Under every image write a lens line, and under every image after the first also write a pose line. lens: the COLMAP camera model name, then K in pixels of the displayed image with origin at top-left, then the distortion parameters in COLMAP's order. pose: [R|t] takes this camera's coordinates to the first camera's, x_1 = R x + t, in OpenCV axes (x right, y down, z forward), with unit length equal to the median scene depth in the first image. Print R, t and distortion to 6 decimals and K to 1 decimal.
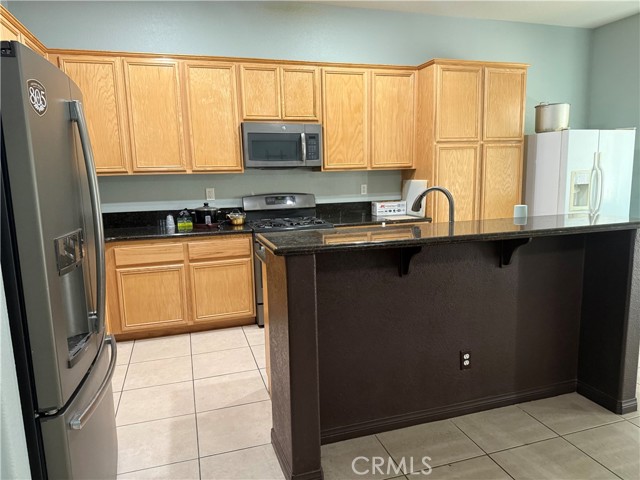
lens RADIAL K [[452.9, 0, 330.4], [0, 452.9, 240.2], [0, 0, 1]] dist [0.212117, -0.416375]
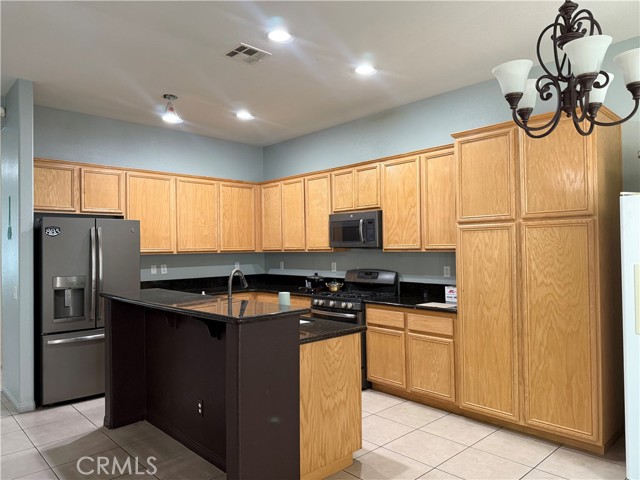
lens RADIAL K [[447.1, 0, 321.8], [0, 447.1, 242.2], [0, 0, 1]] dist [0.111538, -0.152716]
pose [[0.429738, 0.005660, -0.902936, 0.891244], [-0.138784, 0.988512, -0.059856, -0.089888], [0.892224, 0.151035, 0.425587, 0.413744]]
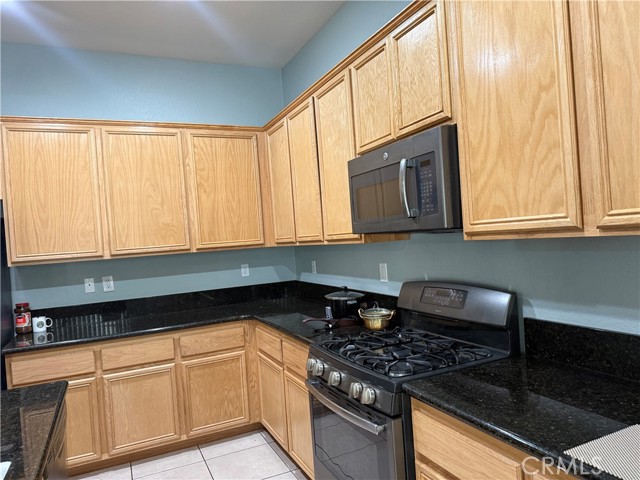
lens RADIAL K [[447.1, 0, 321.8], [0, 447.1, 242.2], [0, 0, 1]] dist [0.111538, -0.152716]
pose [[0.125674, 0.025324, -0.991748, 0.354449], [-0.089846, 0.995857, 0.014044, -0.144900], [0.987995, 0.087340, 0.127429, 0.835566]]
